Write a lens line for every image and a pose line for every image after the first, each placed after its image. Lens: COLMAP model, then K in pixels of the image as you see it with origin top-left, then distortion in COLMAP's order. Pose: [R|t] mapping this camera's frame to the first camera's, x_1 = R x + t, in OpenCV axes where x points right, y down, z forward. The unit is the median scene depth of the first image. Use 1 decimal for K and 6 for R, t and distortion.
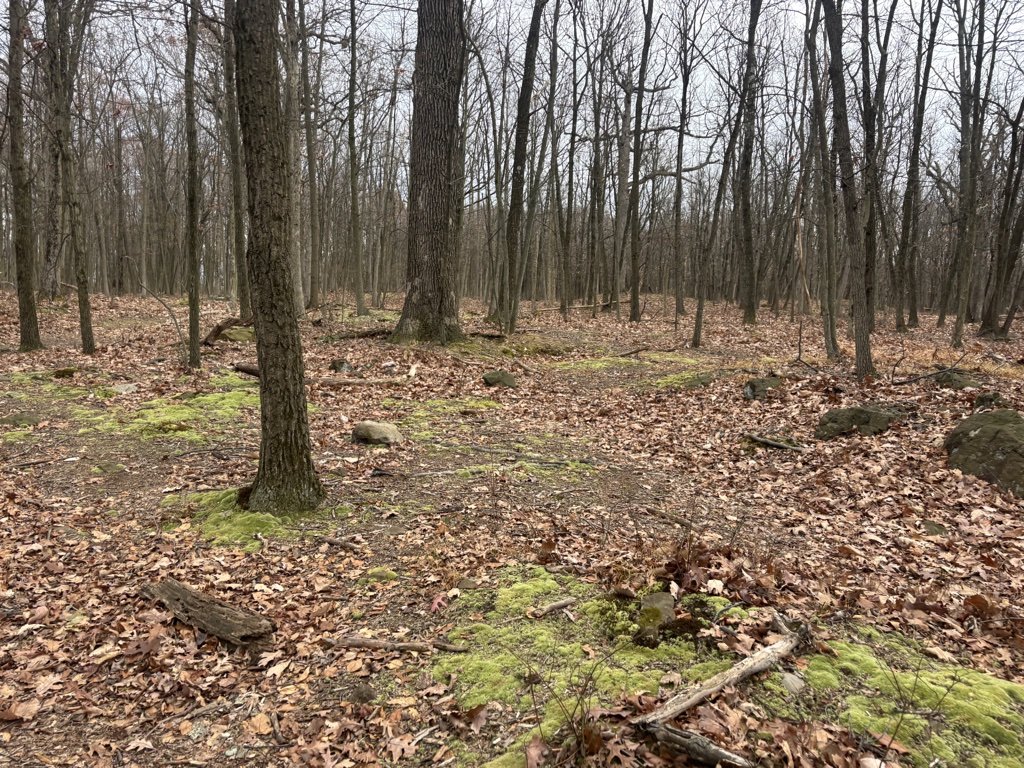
lens RADIAL K [[781.0, 0, 505.9], [0, 781.0, 385.6], [0, 0, 1]] dist [0.059380, -0.061252]
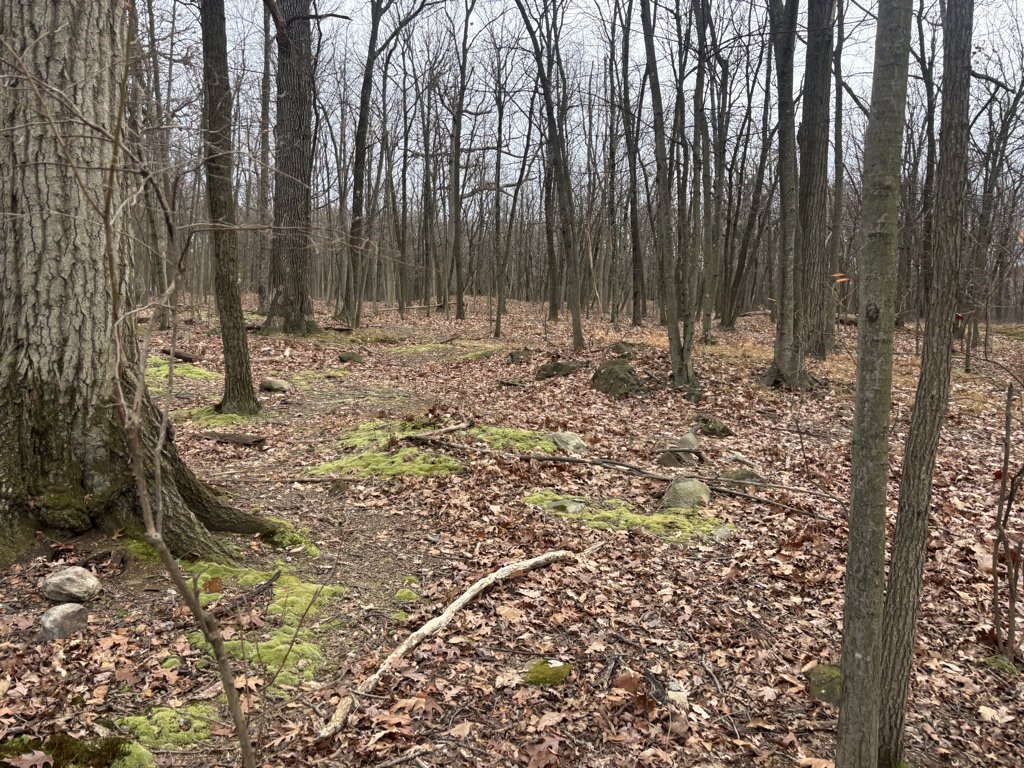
lens RADIAL K [[781.0, 0, 515.5], [0, 781.0, 390.6], [0, 0, 1]] dist [0.059380, -0.061252]
pose [[0.977684, -0.026848, 0.208356, -0.008520], [0.025607, 0.999635, 0.008648, 0.031173], [-0.208512, -0.003120, 0.978015, -0.302997]]
